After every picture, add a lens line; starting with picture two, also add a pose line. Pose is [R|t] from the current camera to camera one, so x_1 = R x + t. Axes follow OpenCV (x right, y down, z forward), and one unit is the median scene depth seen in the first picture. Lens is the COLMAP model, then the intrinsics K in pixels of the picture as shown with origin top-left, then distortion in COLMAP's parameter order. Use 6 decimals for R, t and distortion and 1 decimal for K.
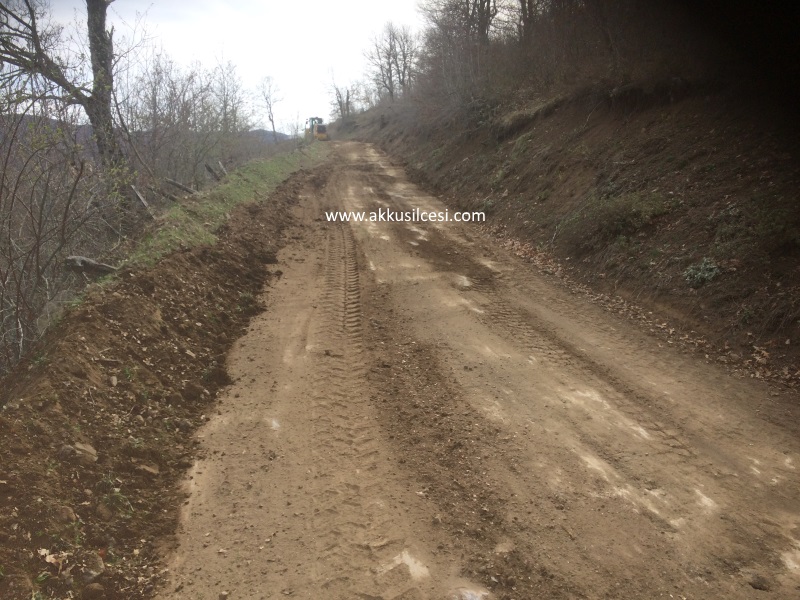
lens RADIAL K [[689.5, 0, 400.5], [0, 689.5, 318.8], [0, 0, 1]] dist [0.112247, -0.124172]
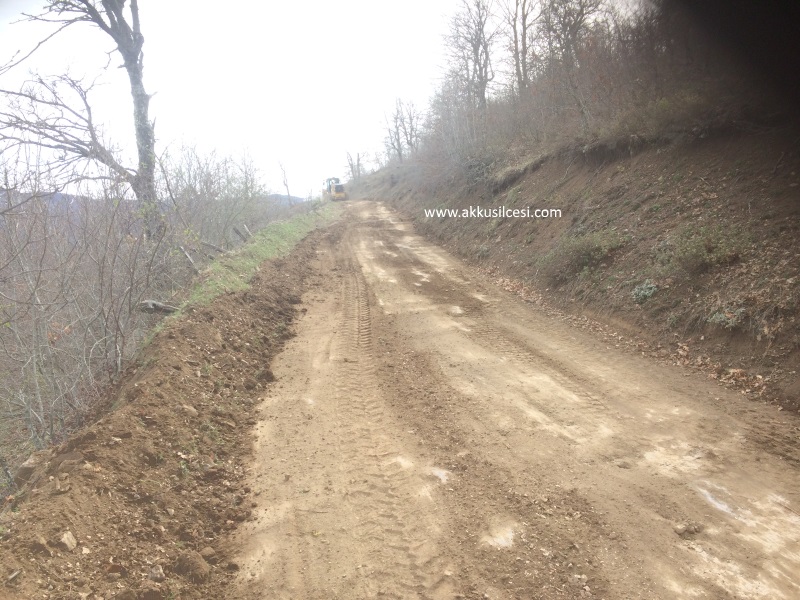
lens RADIAL K [[689.5, 0, 400.5], [0, 689.5, 318.8], [0, 0, 1]] dist [0.112247, -0.124172]
pose [[0.998655, -0.045796, -0.024309, 0.023664], [0.043750, 0.995922, -0.078897, 0.056158], [0.027823, 0.077727, 0.996586, -0.220137]]
